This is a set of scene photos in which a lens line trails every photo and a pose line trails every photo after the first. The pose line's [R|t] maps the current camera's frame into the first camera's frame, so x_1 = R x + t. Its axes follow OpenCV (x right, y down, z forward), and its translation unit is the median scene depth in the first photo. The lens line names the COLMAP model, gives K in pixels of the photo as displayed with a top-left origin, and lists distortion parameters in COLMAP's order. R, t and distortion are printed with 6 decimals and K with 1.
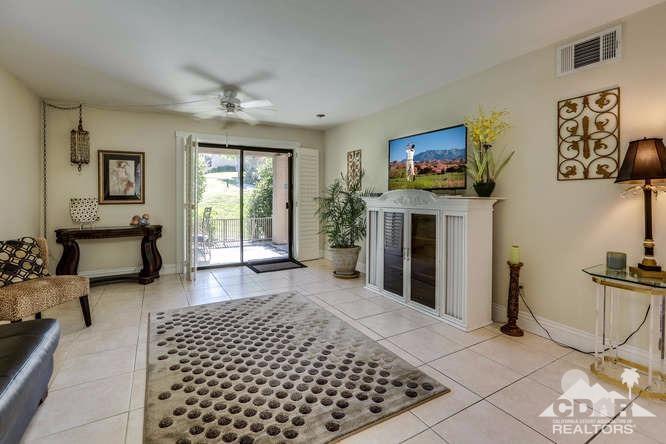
lens RADIAL K [[309.8, 0, 332.2], [0, 309.8, 196.9], [0, 0, 1]] dist [-0.023724, 0.000315]
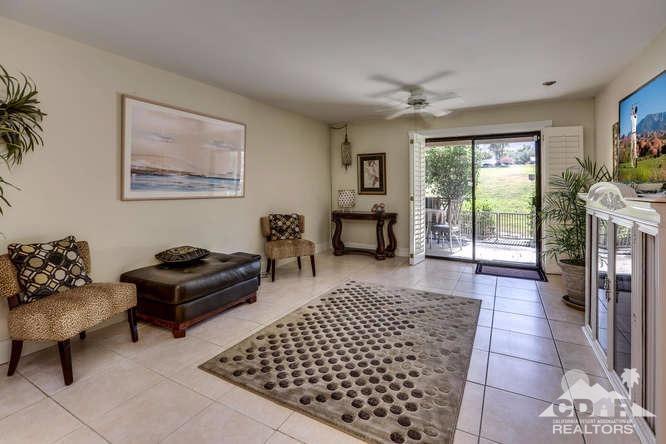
lens RADIAL K [[312.9, 0, 333.1], [0, 312.9, 185.2], [0, 0, 1]] dist [-0.042886, 0.000353]
pose [[0.518604, 0.000147, -0.855015, 0.508745], [-0.001800, 0.999998, -0.000920, -0.020989], [0.855013, 0.002017, 0.518603, 0.248444]]
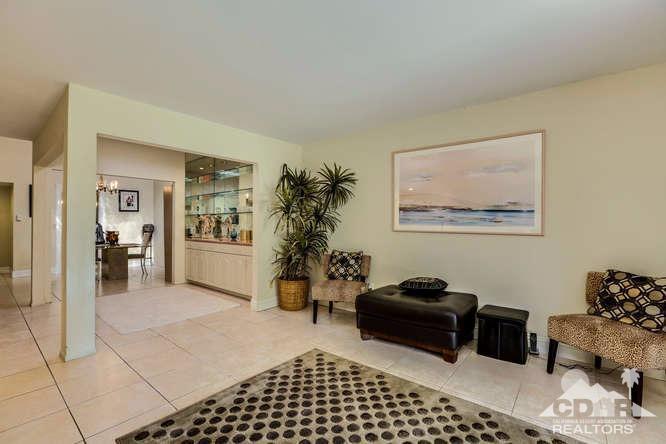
lens RADIAL K [[300.7, 0, 333.0], [0, 300.7, 222.0], [0, 0, 1]] dist [-0.019705, 0.000226]
pose [[-0.934018, -0.000418, -0.357225, 0.059364], [0.000893, 0.999993, -0.003505, -0.008226], [0.357224, -0.003592, -0.934012, 1.228391]]
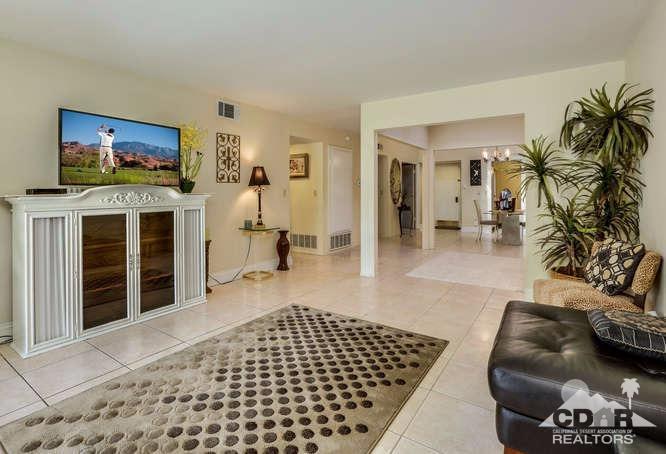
lens RADIAL K [[334.0, 0, 329.7], [0, 334.0, 187.9], [0, 0, 1]] dist [-0.039368, -0.000040]
pose [[-0.441601, 0.003510, 0.897205, -0.847173], [-0.002195, 0.999985, -0.004992, -0.014175], [-0.897209, -0.004174, -0.441587, 0.982245]]
